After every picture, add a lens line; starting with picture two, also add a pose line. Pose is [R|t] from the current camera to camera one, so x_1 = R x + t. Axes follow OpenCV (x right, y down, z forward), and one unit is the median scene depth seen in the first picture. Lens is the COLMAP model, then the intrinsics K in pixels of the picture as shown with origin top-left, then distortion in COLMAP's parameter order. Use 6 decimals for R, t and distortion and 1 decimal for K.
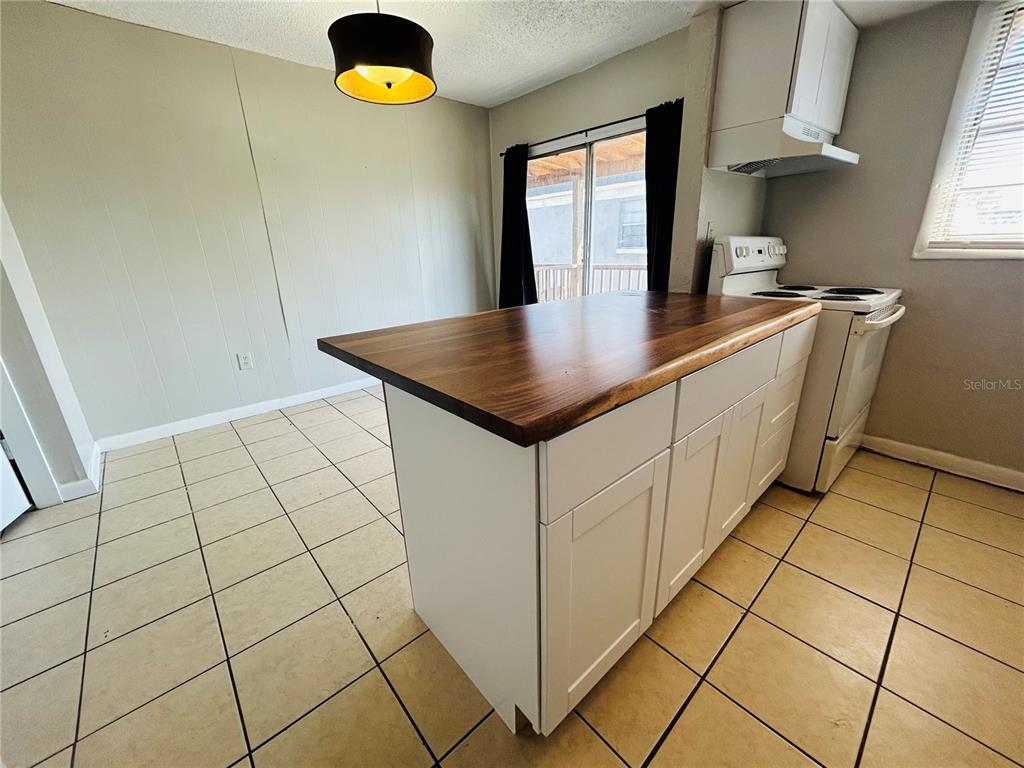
lens RADIAL K [[413.7, 0, 512.0], [0, 413.7, 384.0], [0, 0, 1]] dist [0.000769, 0.000208]
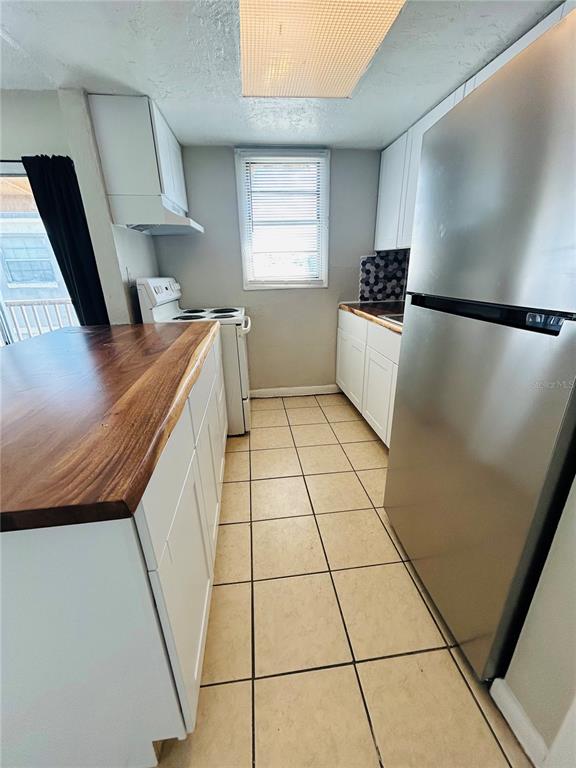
lens RADIAL K [[310.2, 0, 288.0], [0, 310.2, 384.0], [0, 0, 1]] dist [0.000769, 0.000208]
pose [[0.567378, -0.273326, 0.776772, -0.083826], [0.266633, 0.953466, 0.140743, -0.052744], [-0.779095, 0.127259, 0.613854, 0.075352]]
